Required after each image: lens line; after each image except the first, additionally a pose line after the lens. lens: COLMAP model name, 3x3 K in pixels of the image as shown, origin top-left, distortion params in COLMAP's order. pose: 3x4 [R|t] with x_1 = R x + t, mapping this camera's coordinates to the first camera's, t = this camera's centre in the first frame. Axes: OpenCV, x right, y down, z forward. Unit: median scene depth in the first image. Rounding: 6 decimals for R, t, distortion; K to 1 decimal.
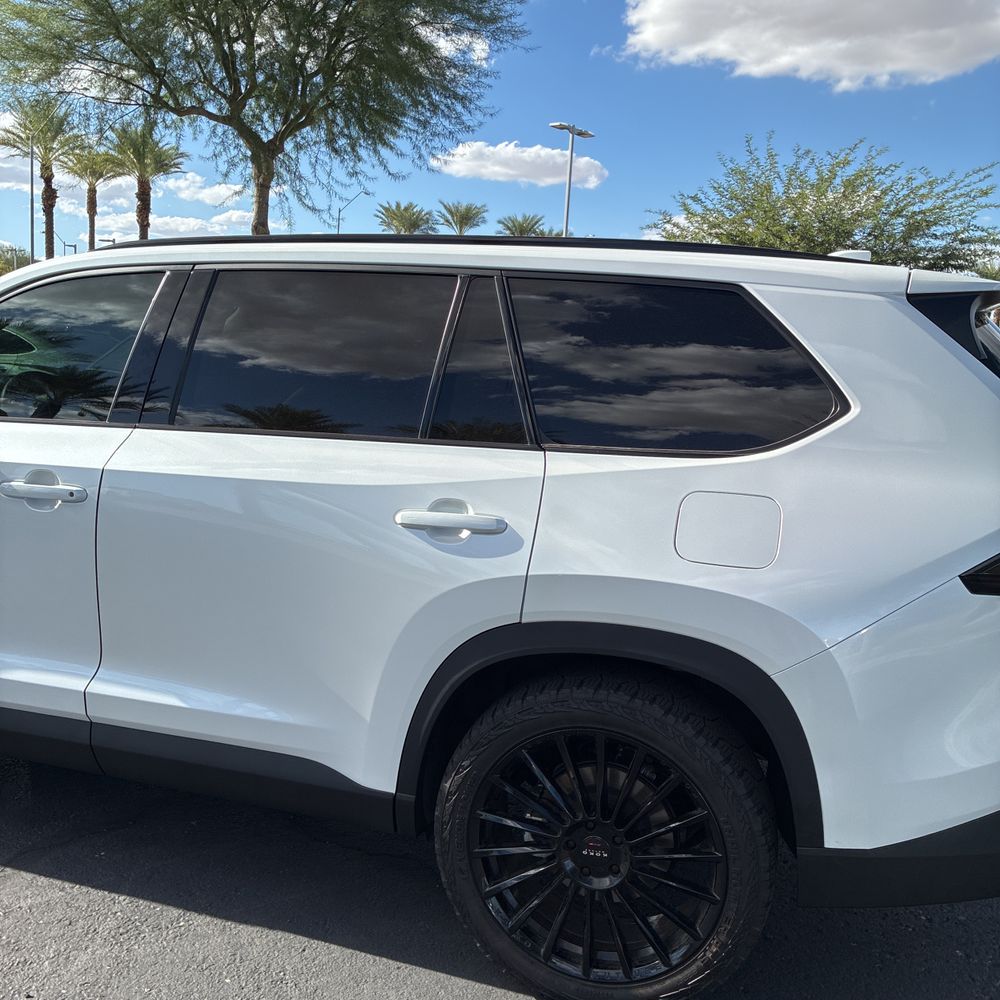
lens RADIAL K [[1030.2, 0, 502.3], [0, 1030.2, 487.3], [0, 0, 1]] dist [0.042984, 0.007928]
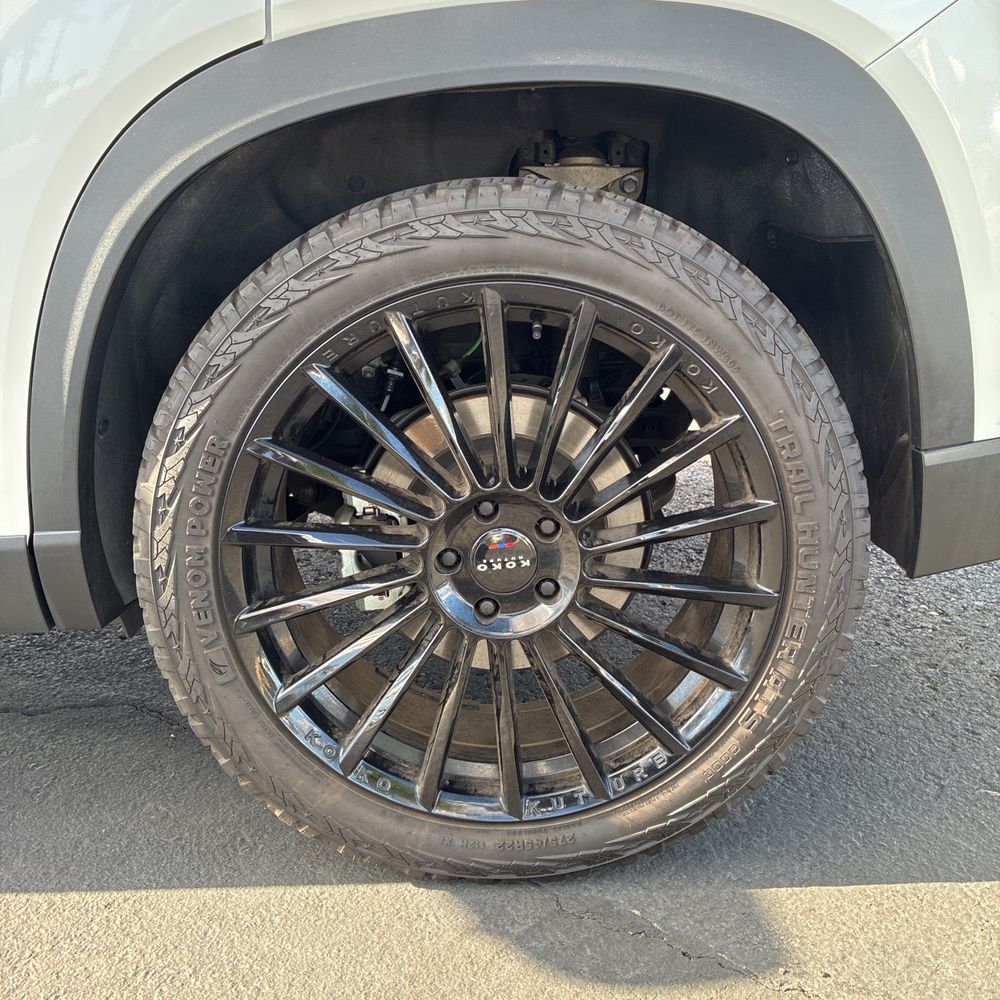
lens RADIAL K [[1031.2, 0, 492.8], [0, 1031.2, 491.8], [0, 0, 1]] dist [0.020745, -0.001622]
pose [[0.948632, -0.159300, 0.273350, -0.036253], [0.127581, 0.983239, 0.130247, 0.252969], [-0.289516, -0.088683, 0.953056, 0.547941]]
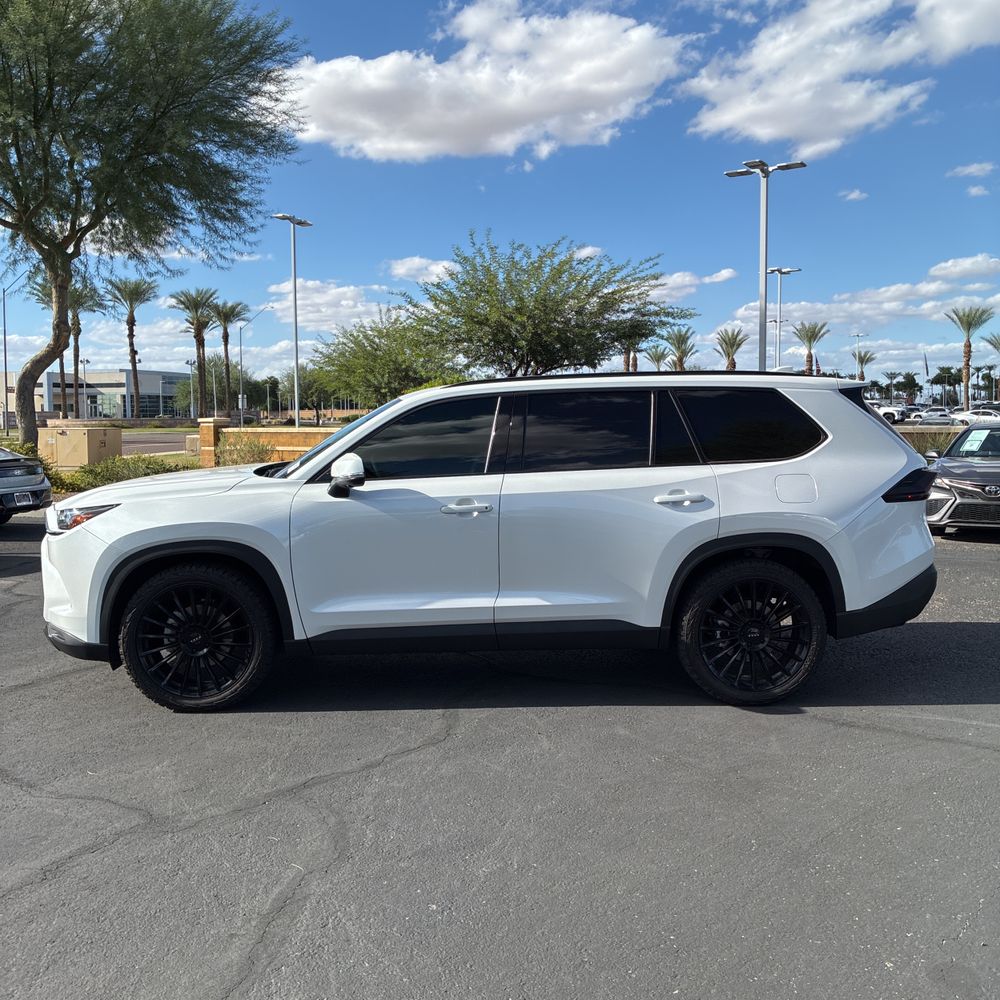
lens RADIAL K [[1043.4, 0, 503.2], [0, 1043.4, 475.7], [0, 0, 1]] dist [0.115253, 0.003697]
pose [[0.943862, -0.085739, 0.319020, -1.130467], [0.108624, 0.992581, -0.054615, 0.065634], [-0.311970, 0.086203, 0.946173, -1.054760]]
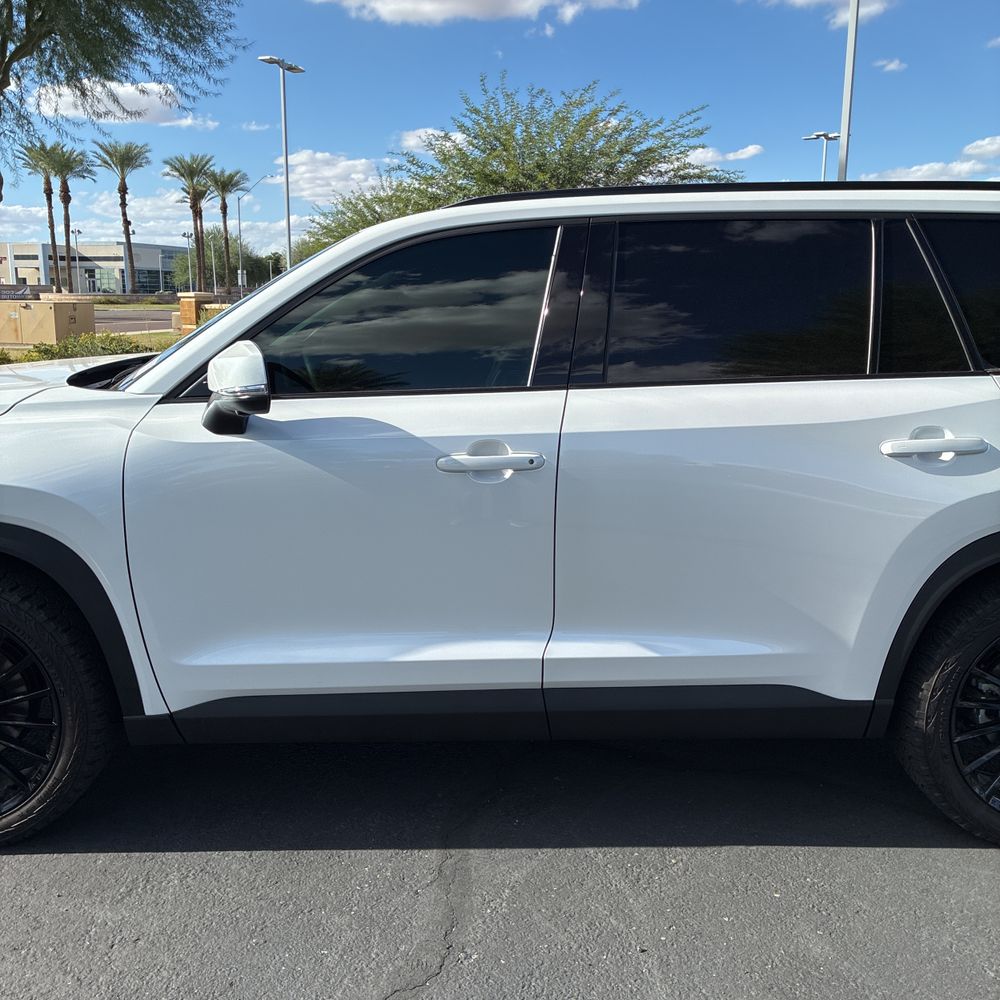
lens RADIAL K [[1032.5, 0, 511.3], [0, 1032.5, 500.0], [0, 0, 1]] dist [0.021239, -0.007944]
pose [[0.945023, -0.114369, 0.306352, -0.802470], [0.093981, 0.992310, 0.080545, -0.041000], [-0.313208, -0.047326, 0.948504, 0.089030]]
